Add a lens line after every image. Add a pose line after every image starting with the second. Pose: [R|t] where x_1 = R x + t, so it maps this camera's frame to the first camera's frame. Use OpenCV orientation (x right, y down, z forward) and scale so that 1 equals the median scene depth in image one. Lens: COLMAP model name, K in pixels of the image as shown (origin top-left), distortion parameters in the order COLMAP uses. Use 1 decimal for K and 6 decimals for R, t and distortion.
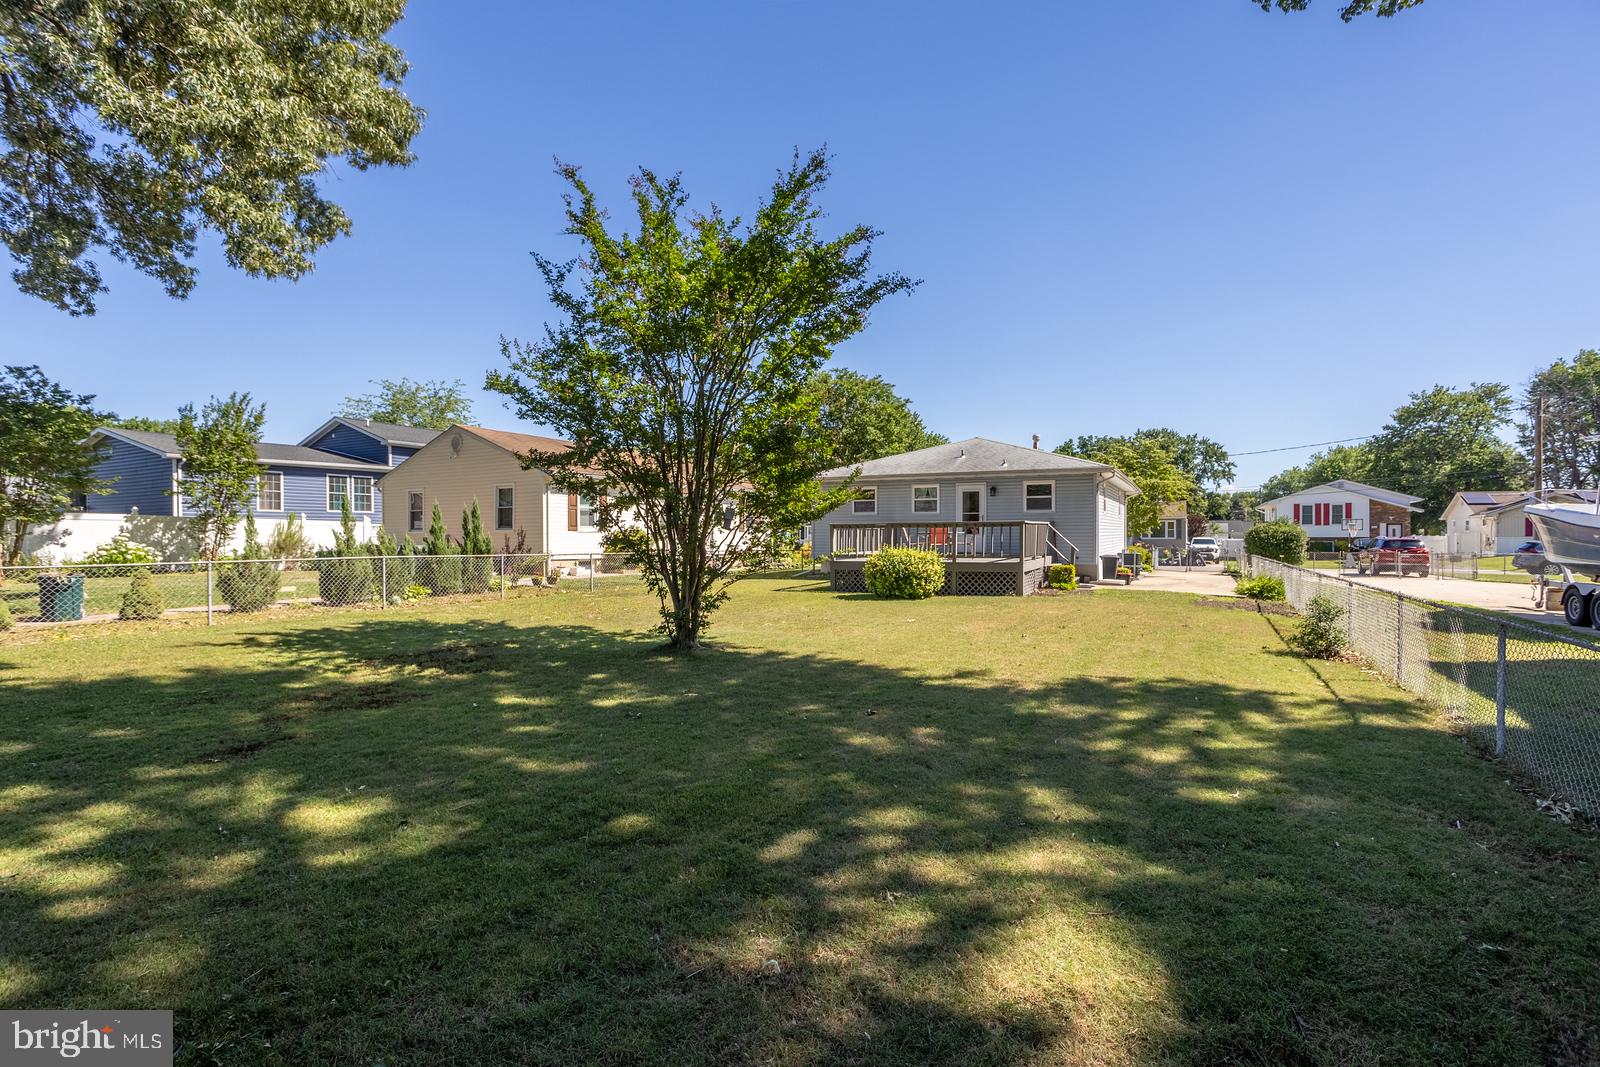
lens RADIAL K [[753.3, 0, 803.9], [0, 753.3, 536.4], [0, 0, 1]] dist [-0.024179, -0.000186]
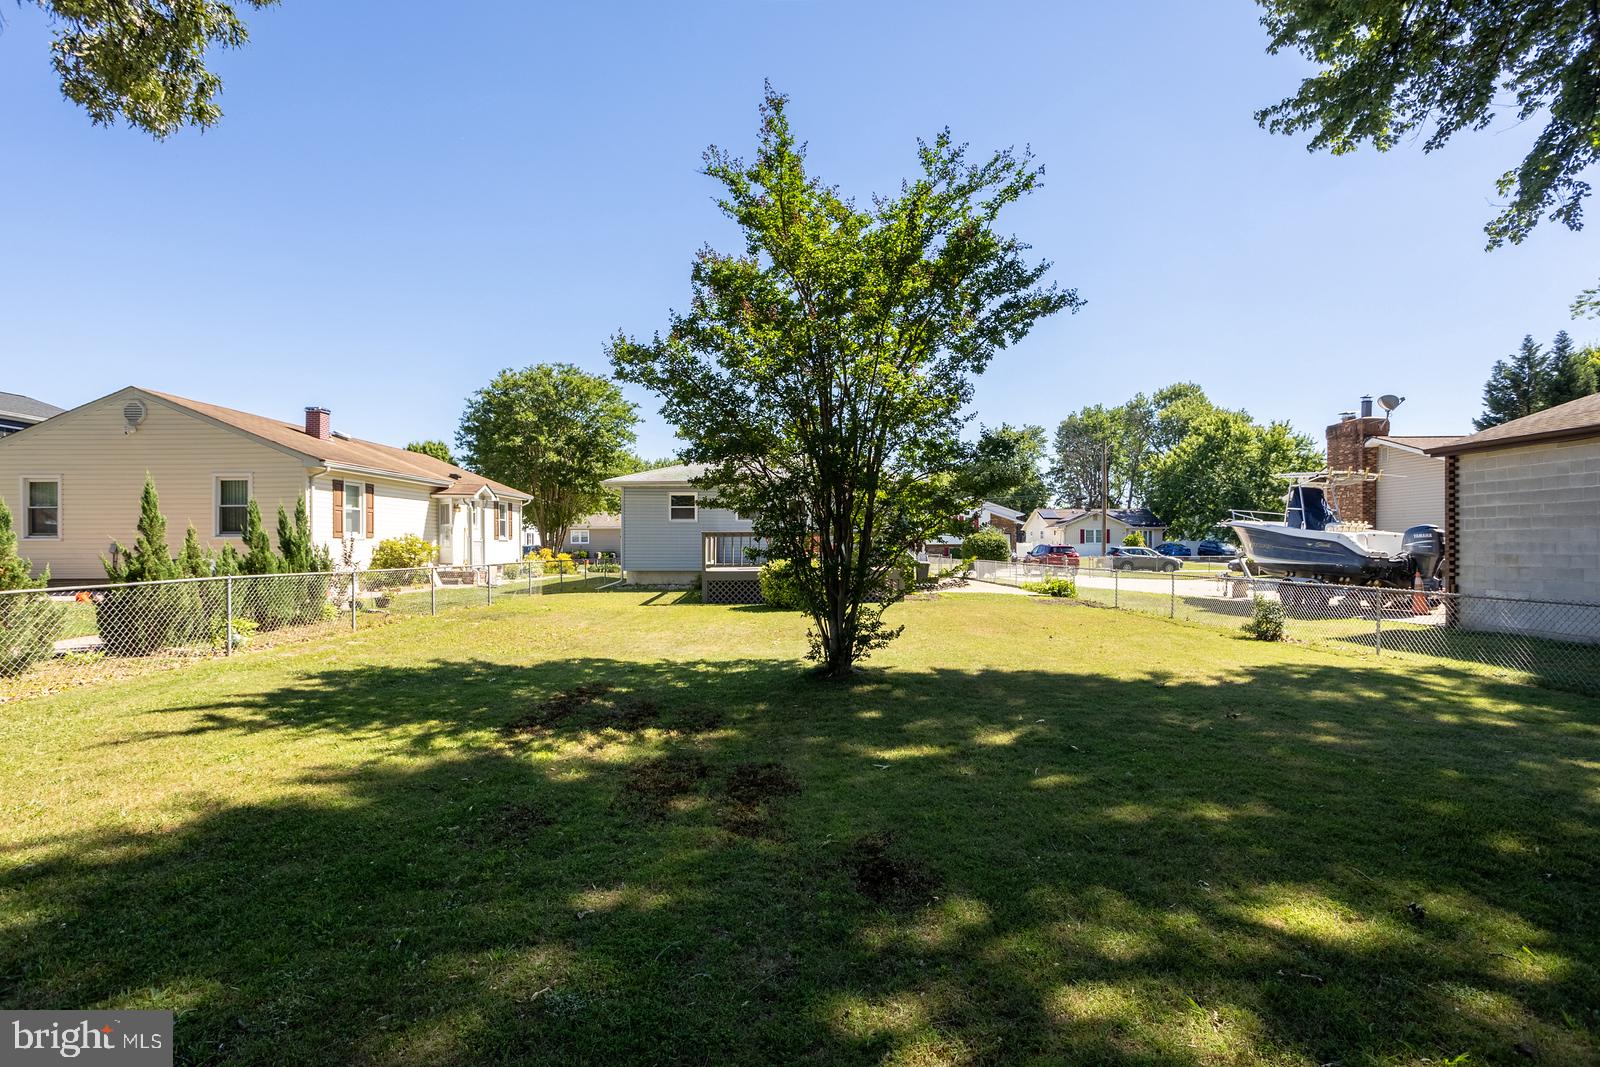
lens RADIAL K [[753.3, 0, 797.8], [0, 753.3, 534.4], [0, 0, 1]] dist [-0.024179, -0.000186]
pose [[0.882394, 0.004241, 0.470492, -0.260165], [0.001524, 0.999928, -0.011873, -0.001275], [-0.470509, 0.011194, 0.882324, 0.102992]]
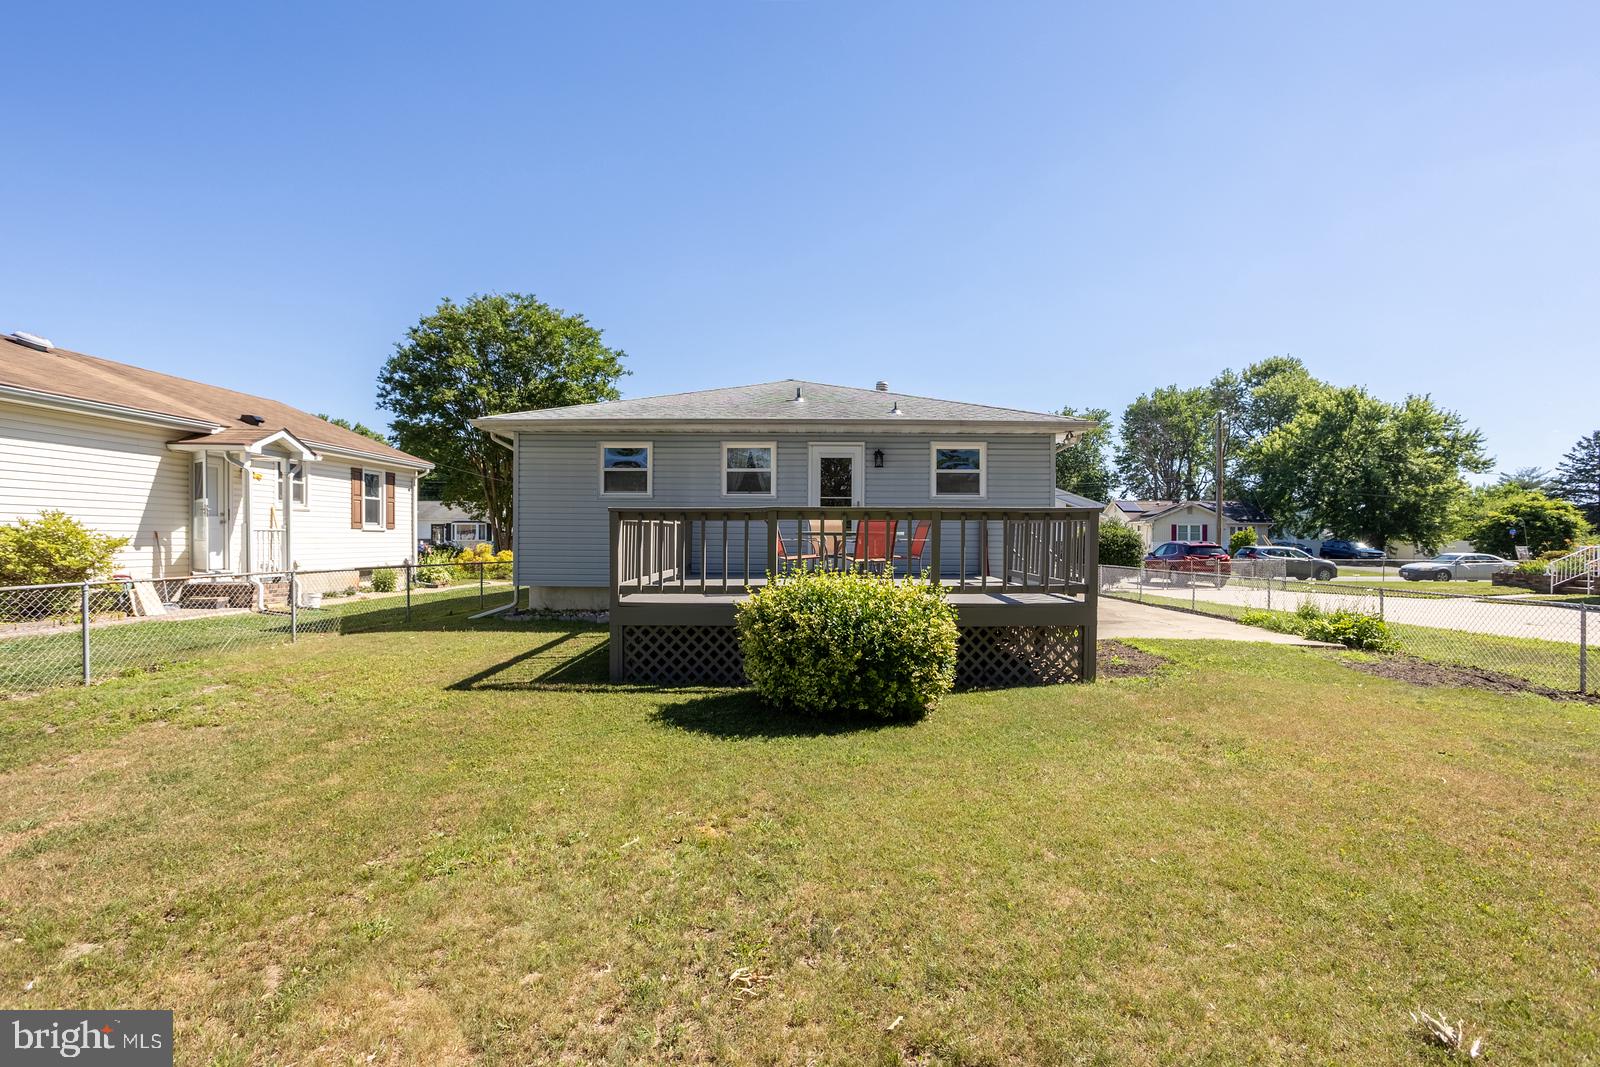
lens RADIAL K [[753.3, 0, 799.6], [0, 753.3, 538.6], [0, 0, 1]] dist [-0.024179, -0.000186]
pose [[0.902410, 0.005372, 0.430845, -0.038075], [-0.006115, 0.999981, 0.000338, -0.001054], [-0.430835, -0.002940, 0.902426, 0.526323]]
